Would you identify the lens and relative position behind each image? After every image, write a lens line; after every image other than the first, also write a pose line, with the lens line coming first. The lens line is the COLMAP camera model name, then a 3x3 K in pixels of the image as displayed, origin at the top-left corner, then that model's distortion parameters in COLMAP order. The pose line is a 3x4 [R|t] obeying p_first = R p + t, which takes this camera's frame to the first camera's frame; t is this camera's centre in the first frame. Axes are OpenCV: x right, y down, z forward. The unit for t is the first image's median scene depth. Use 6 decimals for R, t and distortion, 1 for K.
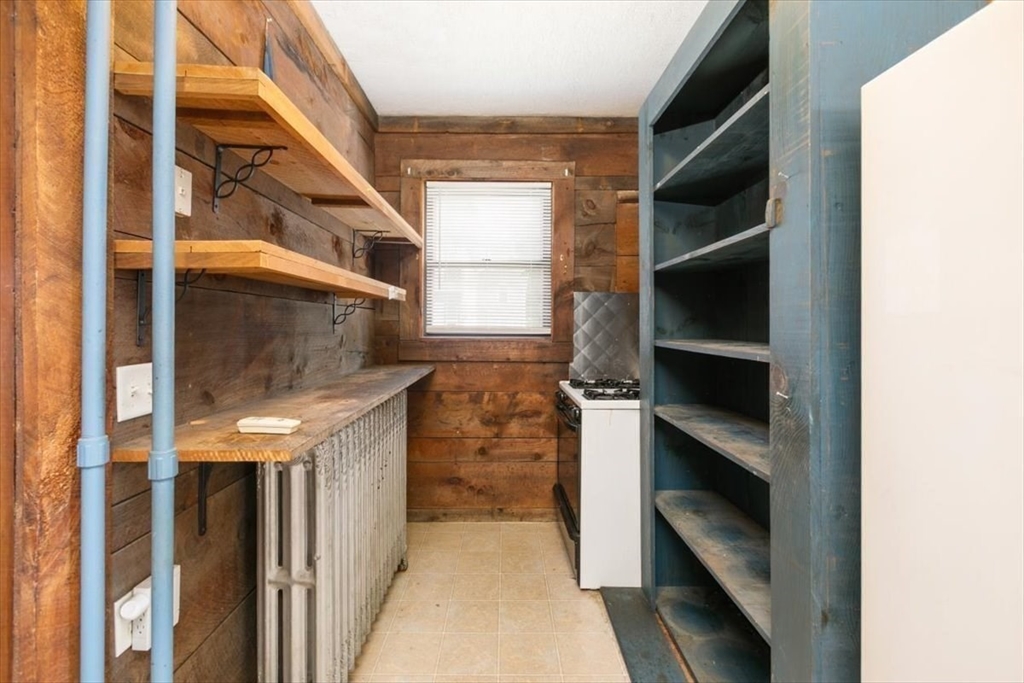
lens RADIAL K [[464.2, 0, 513.0], [0, 464.2, 331.4], [0, 0, 1]] dist [-0.002741, -0.001051]
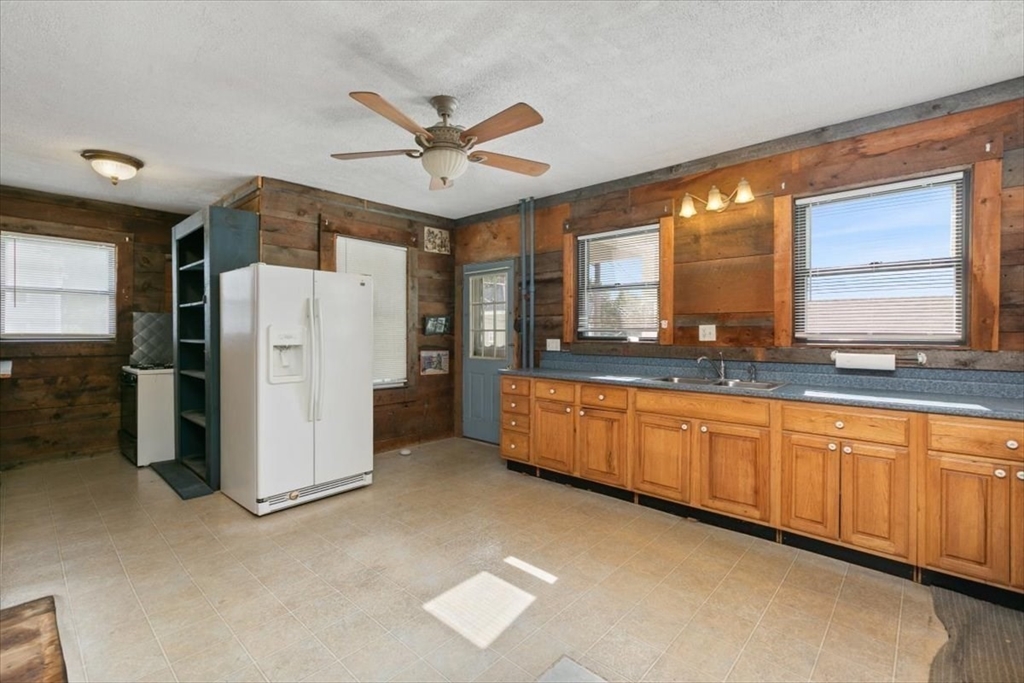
lens RADIAL K [[464.2, 0, 507.0], [0, 464.2, 333.9], [0, 0, 1]] dist [-0.002741, -0.001051]
pose [[0.695113, -0.002856, 0.718895, -0.128560], [0.011915, 0.999901, -0.007549, 0.020300], [-0.718801, 0.013813, 0.695078, -1.094794]]
